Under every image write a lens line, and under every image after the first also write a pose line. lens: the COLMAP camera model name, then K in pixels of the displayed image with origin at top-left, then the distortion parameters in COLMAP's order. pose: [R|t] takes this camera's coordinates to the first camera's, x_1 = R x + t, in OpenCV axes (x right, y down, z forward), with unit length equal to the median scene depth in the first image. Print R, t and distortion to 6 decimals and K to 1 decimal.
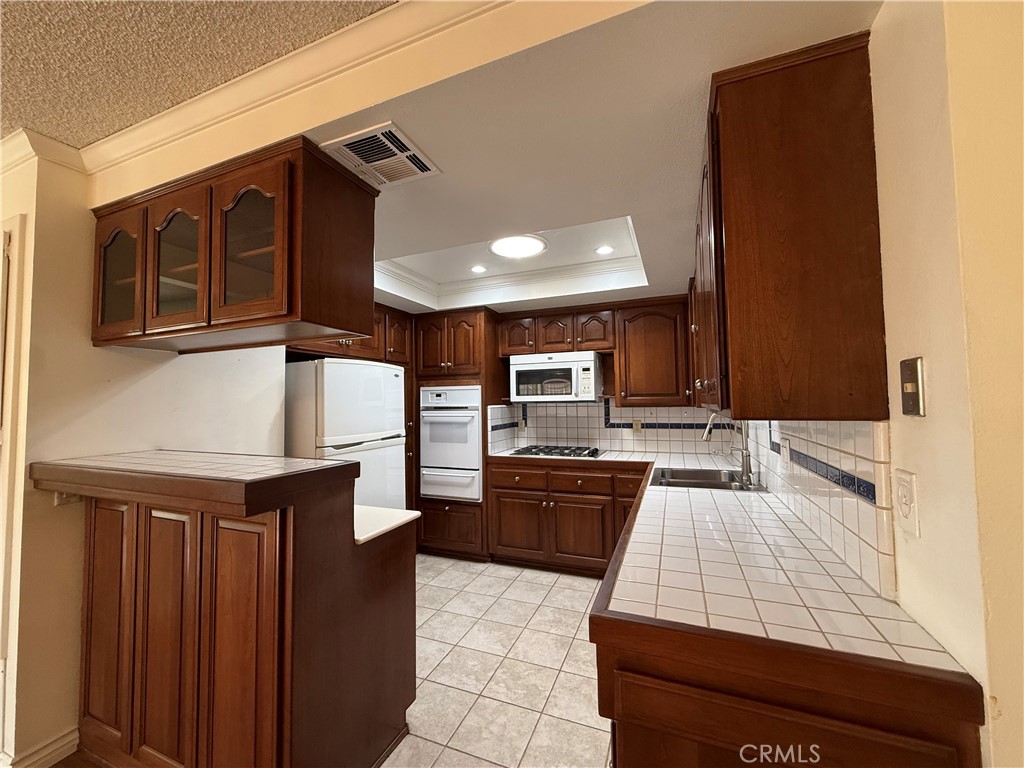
lens RADIAL K [[404.7, 0, 513.9], [0, 404.7, 385.2], [0, 0, 1]] dist [0.006700, -0.000854]
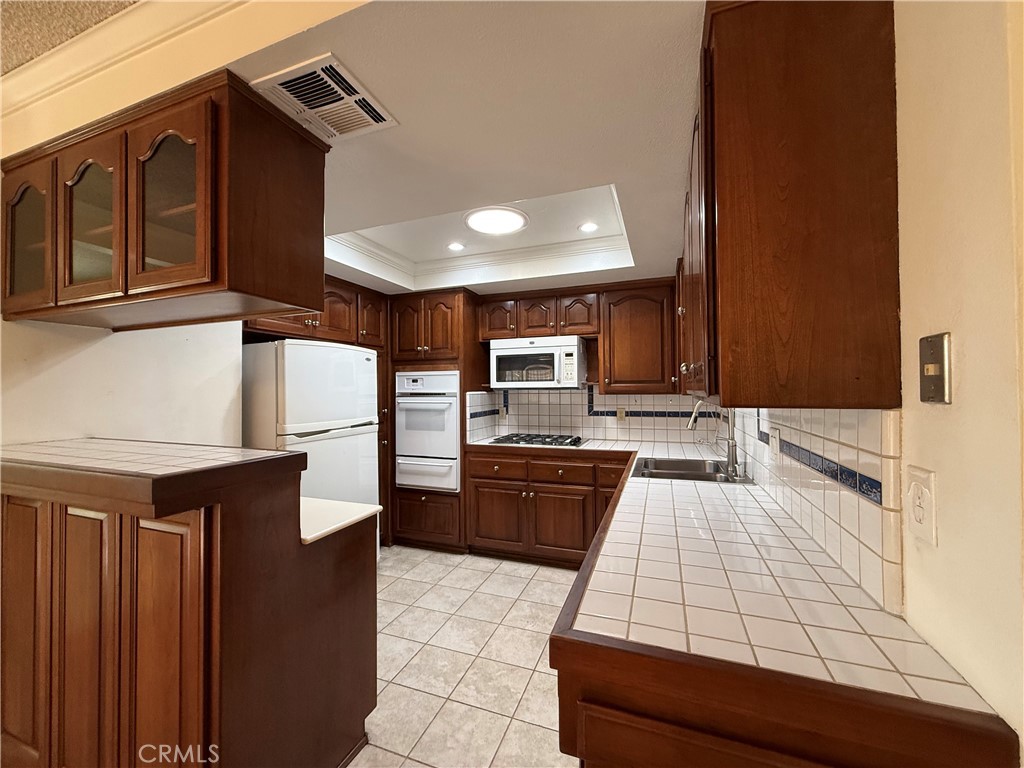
lens RADIAL K [[404.7, 0, 513.9], [0, 404.7, 385.3], [0, 0, 1]] dist [0.006700, -0.000854]
pose [[0.999606, 0.006645, 0.027270, 0.035898], [-0.007485, 0.999498, 0.030795, 0.007398], [-0.027052, -0.030987, 0.999154, 0.073127]]
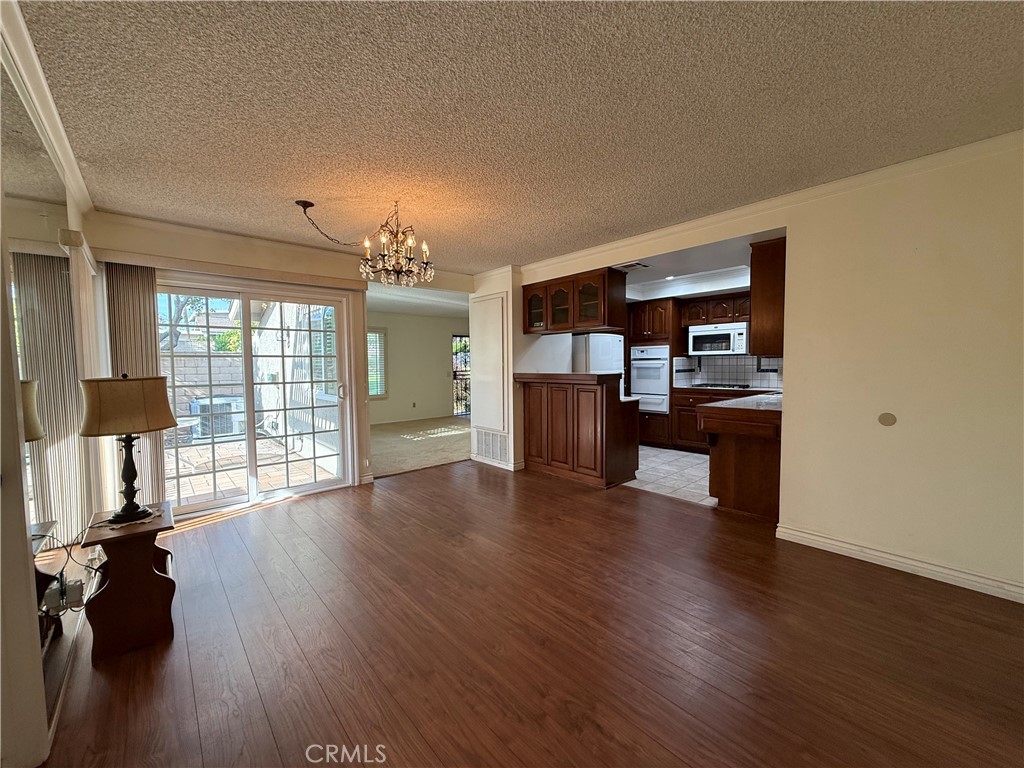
lens RADIAL K [[404.7, 0, 511.4], [0, 404.7, 383.1], [0, 0, 1]] dist [0.006700, -0.000854]
pose [[0.896376, 0.024933, -0.442592, 0.131948], [0.016799, 0.995789, 0.090120, -0.009648], [0.442975, -0.088216, 0.892183, -1.330952]]
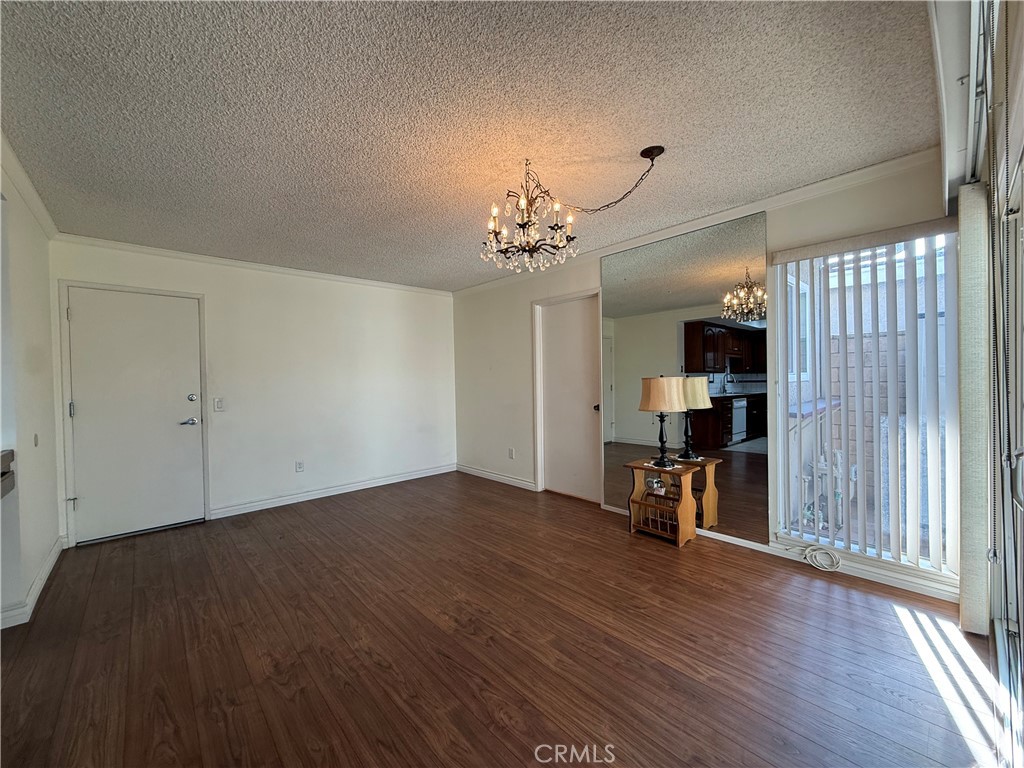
lens RADIAL K [[404.7, 0, 510.8], [0, 404.7, 384.3], [0, 0, 1]] dist [0.006700, -0.000854]
pose [[-0.901150, 0.027628, 0.432626, -1.222369], [0.014191, 0.999312, -0.034258, 0.114572], [-0.433274, -0.024732, -0.900923, 0.699474]]
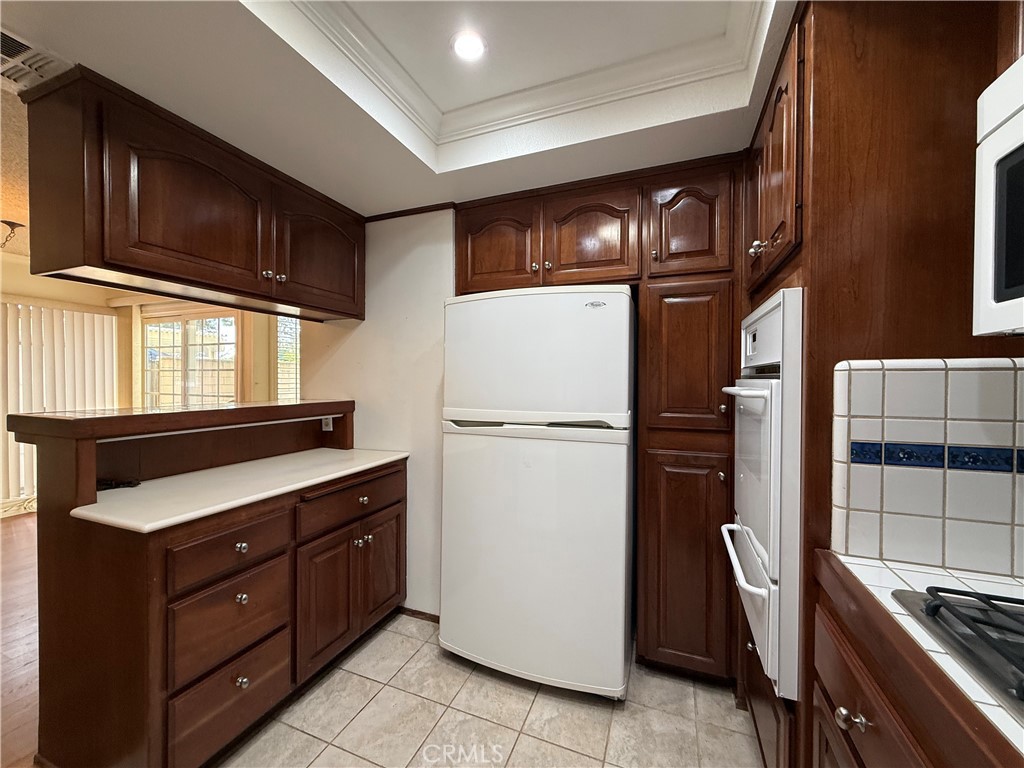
lens RADIAL K [[404.7, 0, 512.2], [0, 404.7, 384.8], [0, 0, 1]] dist [0.006700, -0.000854]
pose [[0.002443, 0.030118, -0.999543, 0.323971], [0.039173, 0.998776, 0.030191, 0.085054], [0.999229, -0.039228, 0.001260, 1.348263]]
